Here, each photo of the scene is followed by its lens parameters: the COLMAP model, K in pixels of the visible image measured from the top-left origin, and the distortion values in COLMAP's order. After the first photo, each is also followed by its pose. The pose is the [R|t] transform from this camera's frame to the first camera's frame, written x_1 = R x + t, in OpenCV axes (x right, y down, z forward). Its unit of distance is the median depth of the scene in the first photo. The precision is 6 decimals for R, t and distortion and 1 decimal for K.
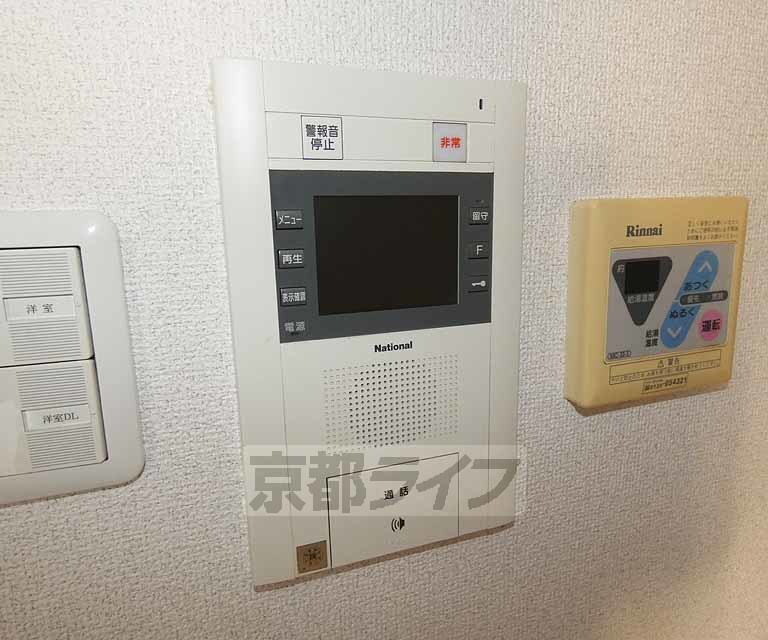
lens RADIAL K [[508.4, 0, 383.7], [0, 508.4, 315.8], [0, 0, 1]] dist [-0.000029, -0.005277]
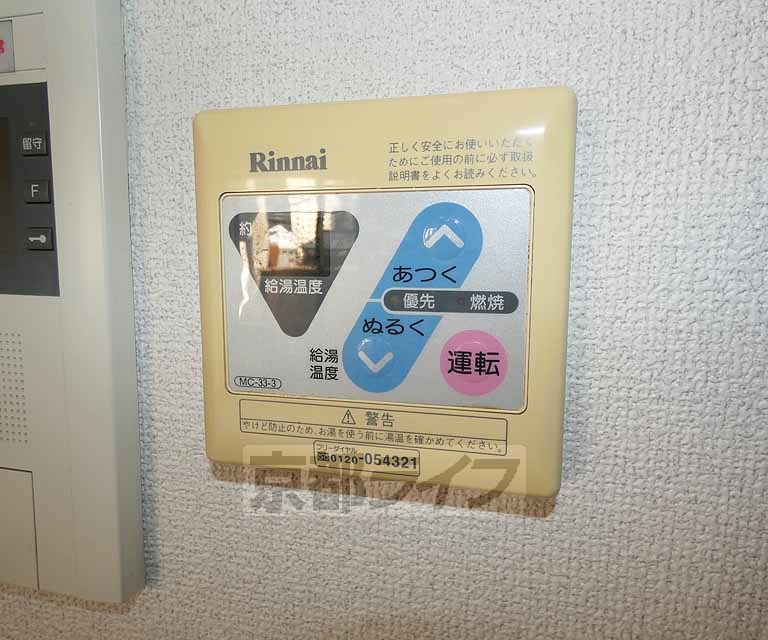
lens RADIAL K [[508.4, 0, 383.9], [0, 508.4, 323.5], [0, 0, 1]] dist [-0.000029, -0.005277]
pose [[0.839593, 0.099271, -0.534068, 0.863798], [-0.138504, 0.989786, -0.033759, 0.010551], [0.525262, 0.102314, 0.844767, 0.572988]]
